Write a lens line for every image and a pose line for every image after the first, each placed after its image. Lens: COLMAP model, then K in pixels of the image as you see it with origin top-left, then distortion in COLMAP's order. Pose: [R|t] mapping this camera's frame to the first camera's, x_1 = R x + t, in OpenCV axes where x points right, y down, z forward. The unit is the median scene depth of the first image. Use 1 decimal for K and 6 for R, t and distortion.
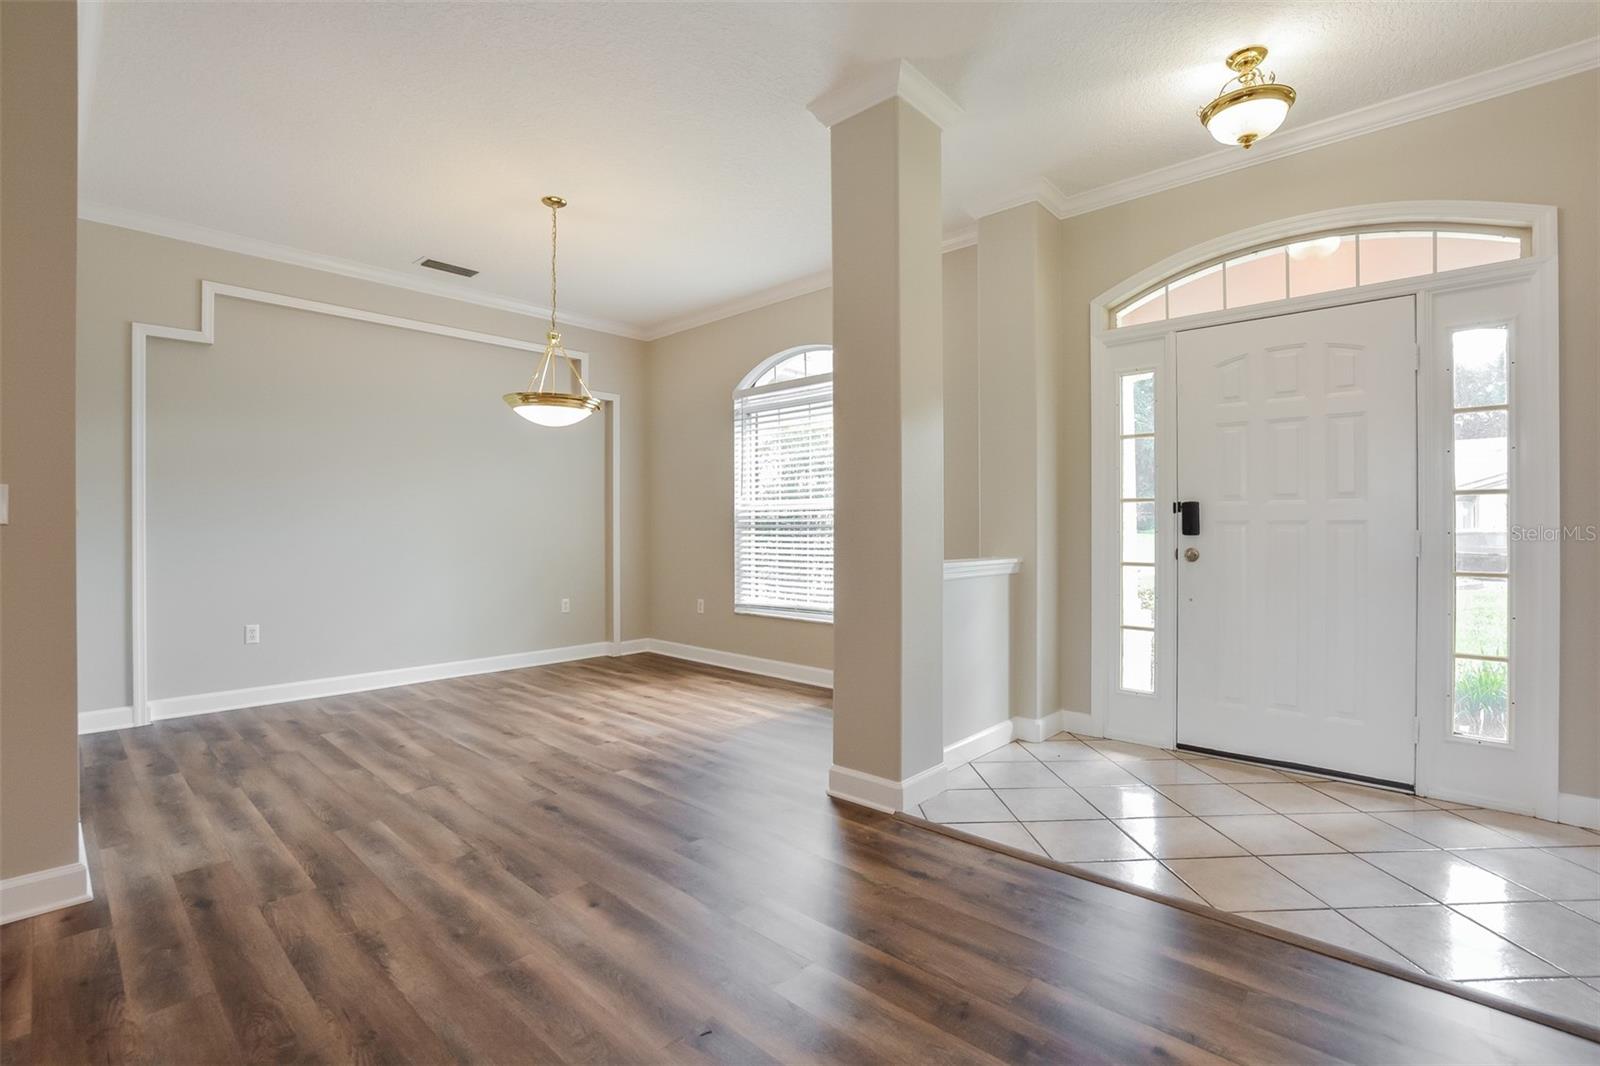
lens RADIAL K [[732.9, 0, 795.7], [0, 732.9, 529.3], [0, 0, 1]] dist [-0.005204, -0.000636]
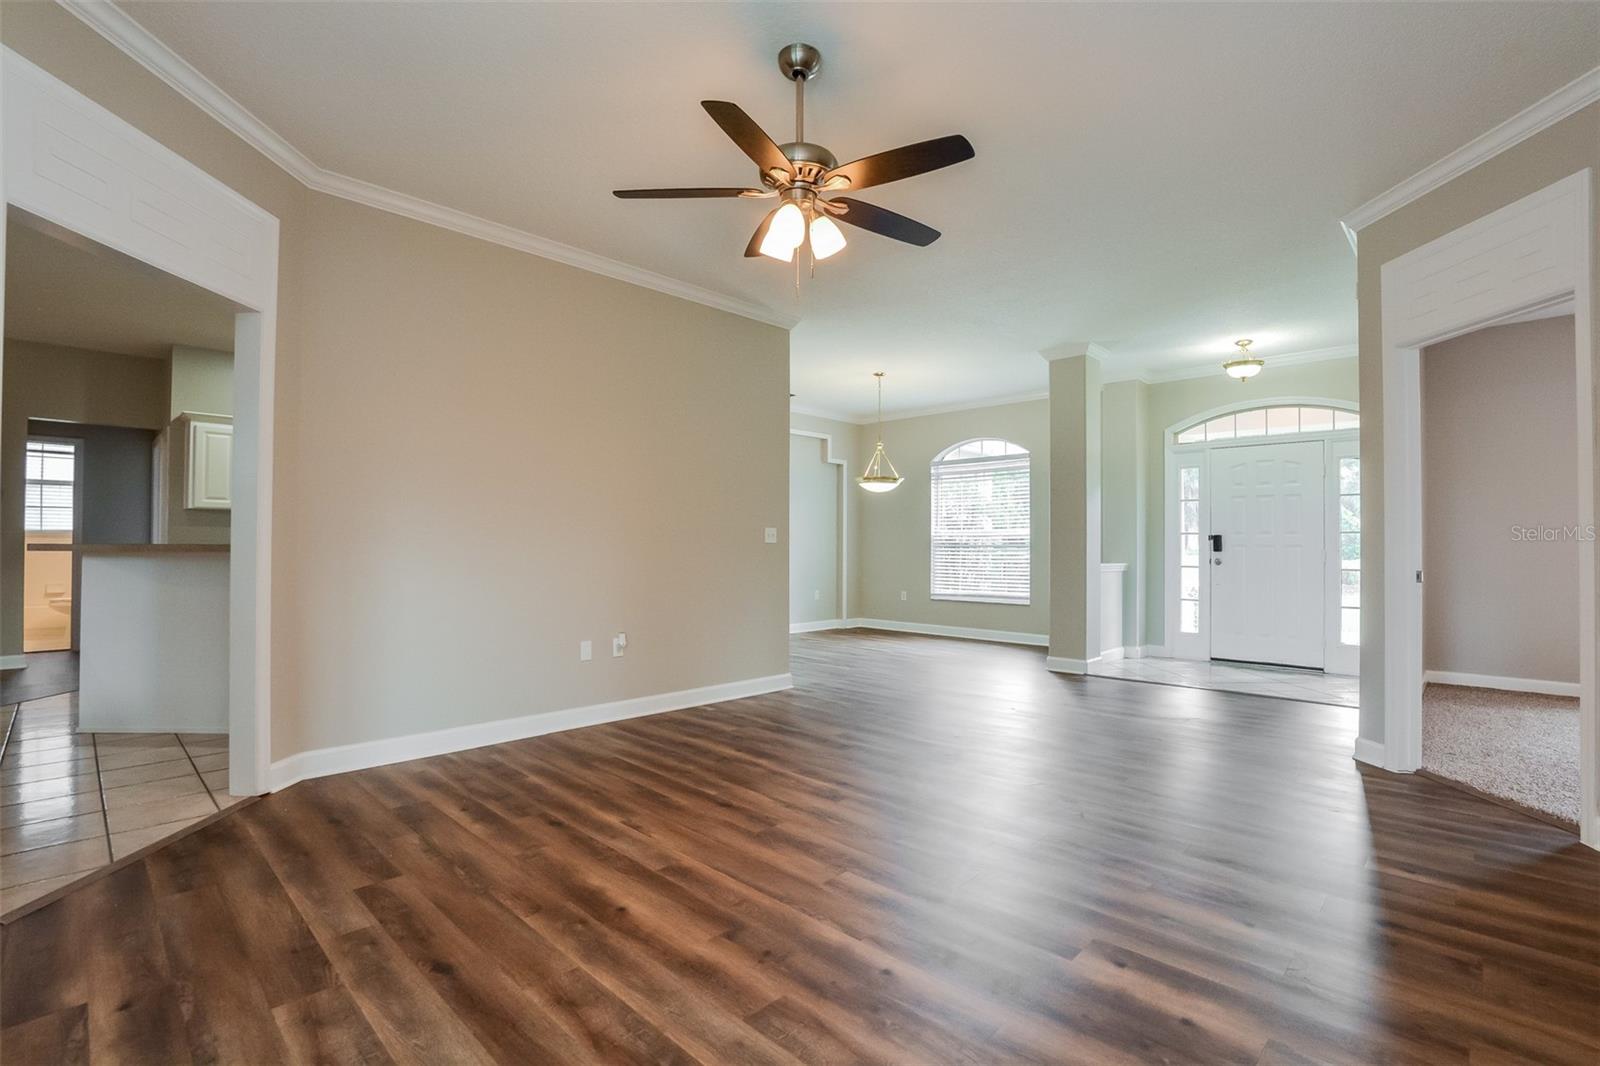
lens RADIAL K [[732.9, 0, 798.7], [0, 732.9, 543.9], [0, 0, 1]] dist [-0.005204, -0.000636]
pose [[0.999678, 0.005360, -0.024813, -0.507607], [-0.005461, 0.999977, -0.004008, 0.000967], [0.024791, 0.004143, 0.999684, -0.938302]]
